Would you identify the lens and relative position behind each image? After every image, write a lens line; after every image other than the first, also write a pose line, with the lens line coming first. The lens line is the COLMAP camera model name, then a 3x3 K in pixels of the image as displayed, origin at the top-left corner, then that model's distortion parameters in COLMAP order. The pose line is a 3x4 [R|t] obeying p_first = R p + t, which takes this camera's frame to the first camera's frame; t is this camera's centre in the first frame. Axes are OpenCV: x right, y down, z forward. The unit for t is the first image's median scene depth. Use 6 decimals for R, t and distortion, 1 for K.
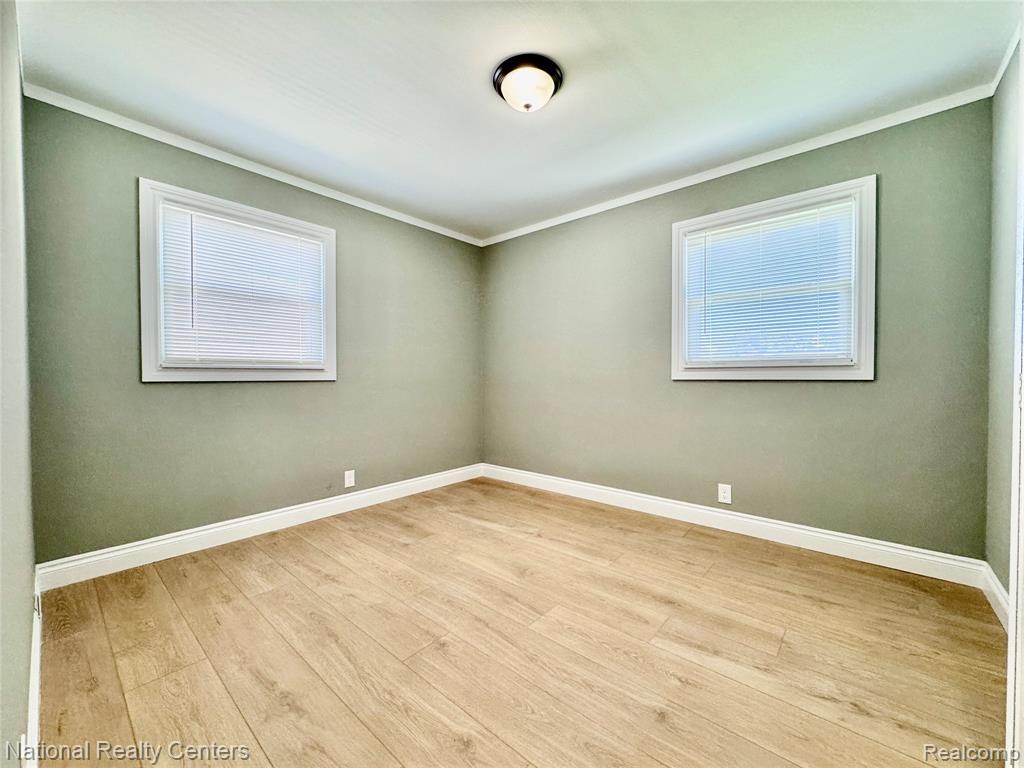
lens RADIAL K [[406.6, 0, 512.4], [0, 406.6, 383.9], [0, 0, 1]] dist [-0.002841, 0.000884]
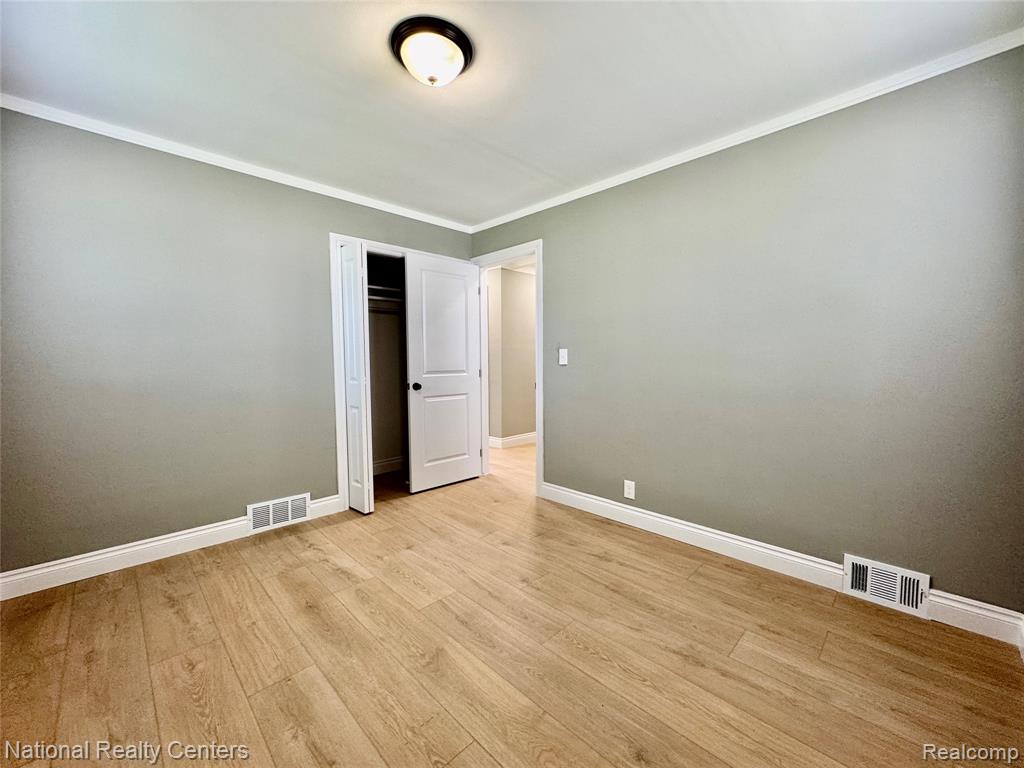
lens RADIAL K [[406.6, 0, 512.4], [0, 406.6, 383.9], [0, 0, 1]] dist [-0.002841, 0.000884]
pose [[-0.997280, 0.003668, 0.073613, -0.199214], [0.009607, 0.996709, 0.080486, -0.104402], [-0.073076, 0.080974, -0.994034, 1.949956]]
